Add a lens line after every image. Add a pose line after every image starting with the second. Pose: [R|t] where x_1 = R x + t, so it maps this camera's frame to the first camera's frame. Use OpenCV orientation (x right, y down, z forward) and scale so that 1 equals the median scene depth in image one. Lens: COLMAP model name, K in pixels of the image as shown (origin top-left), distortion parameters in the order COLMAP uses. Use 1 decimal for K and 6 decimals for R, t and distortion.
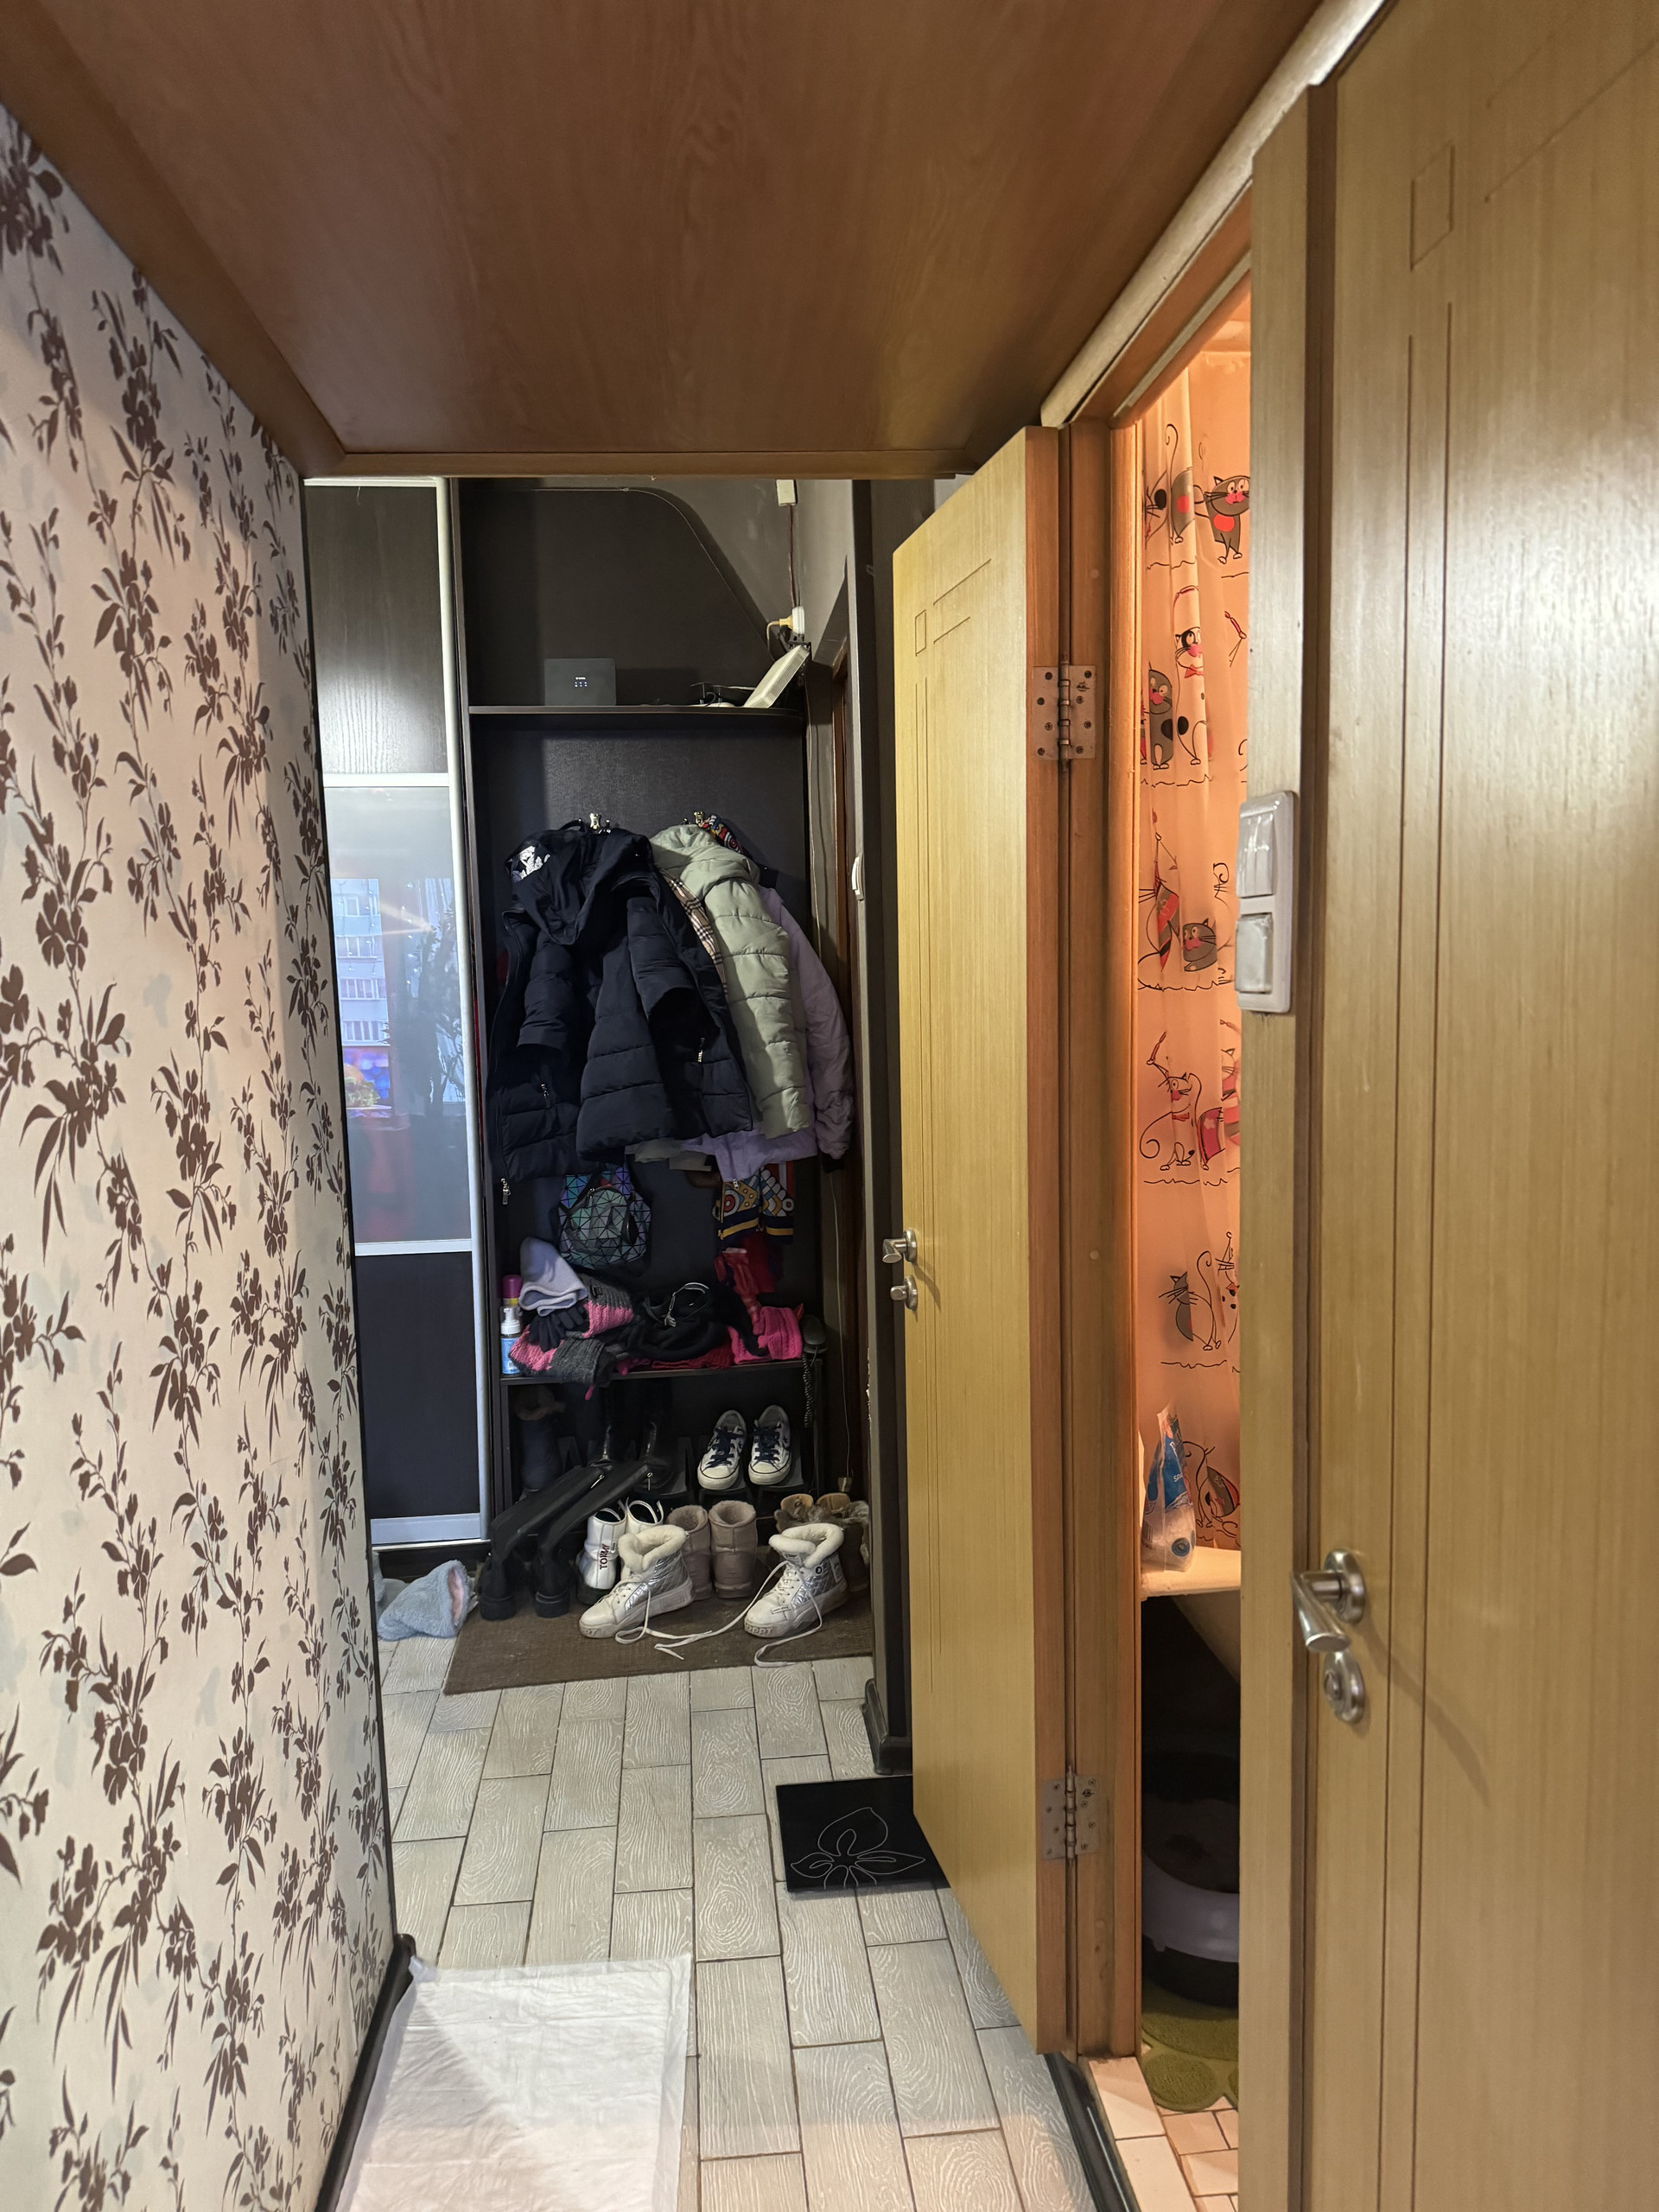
lens RADIAL K [[1562.3, 0, 829.5], [0, 1562.3, 1106.0], [0, 0, 1]] dist [0.014413, -0.009105]
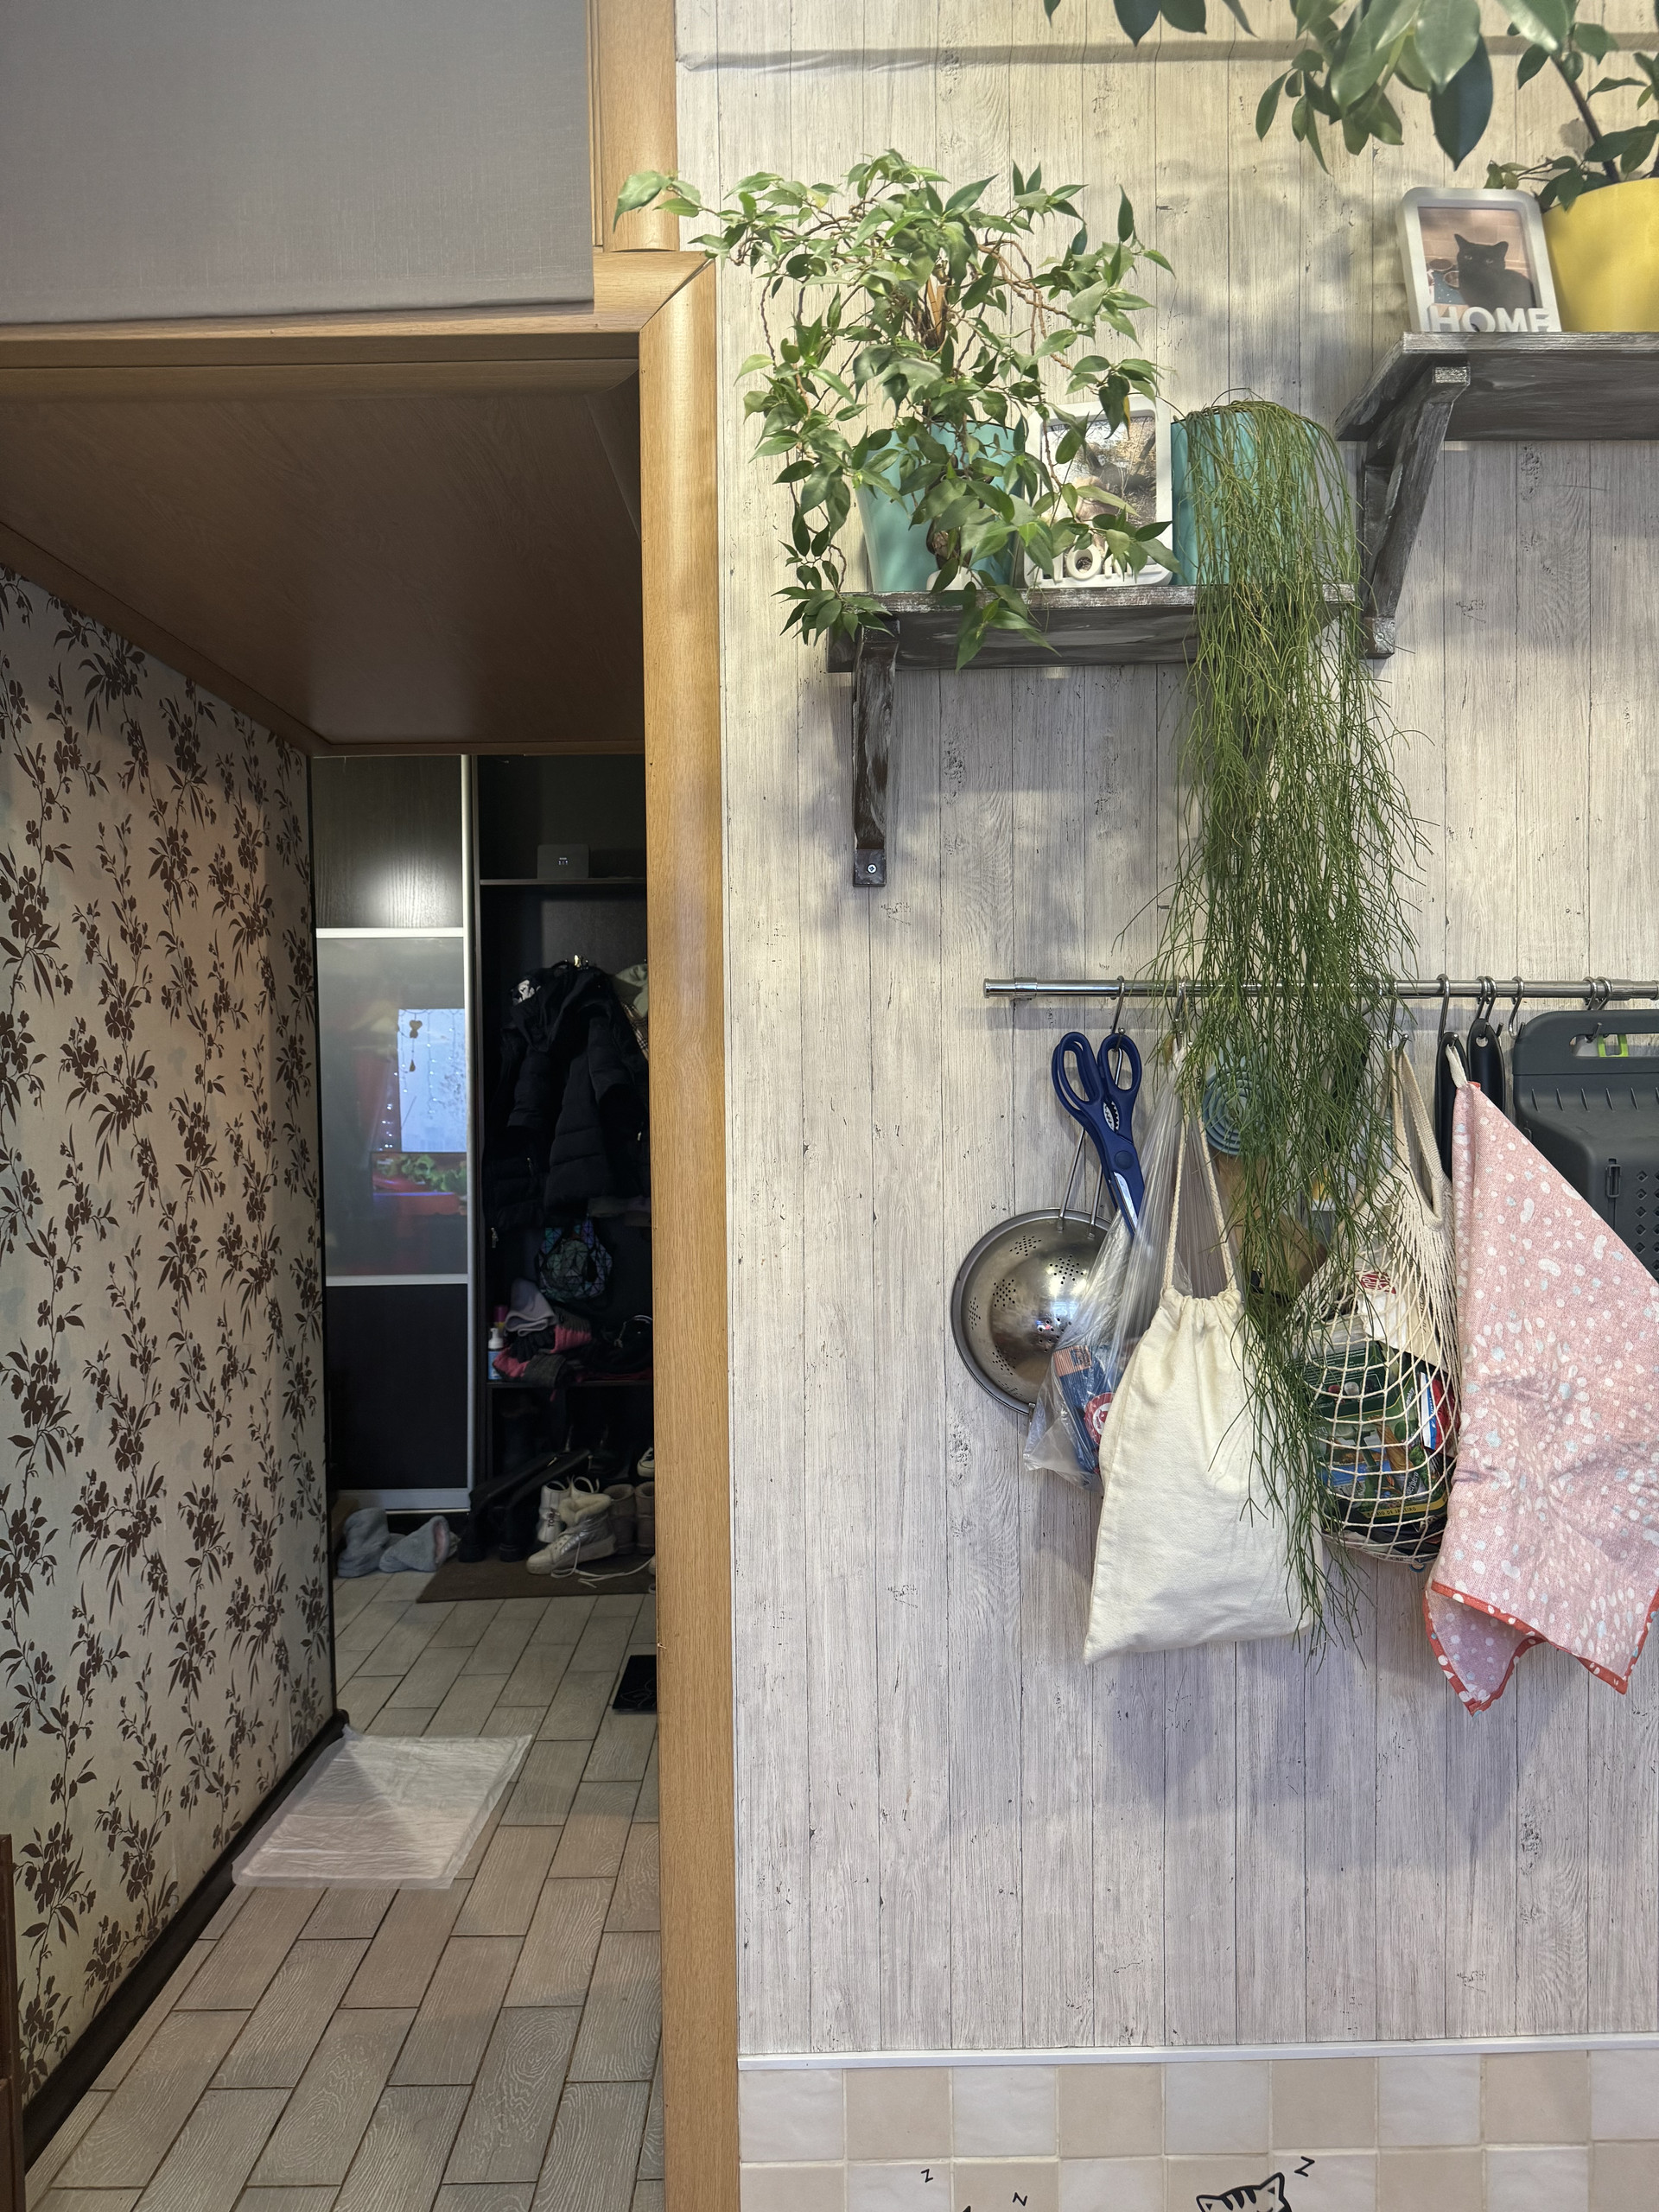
lens RADIAL K [[1551.9, 0, 780.3], [0, 1551.9, 1062.4], [0, 0, 1]] dist [0.076982, -0.156682]
pose [[0.992271, -0.004781, -0.123994, 0.401675], [-0.009175, 0.993695, -0.111739, 0.105656], [0.123747, 0.112013, 0.985971, -0.581754]]
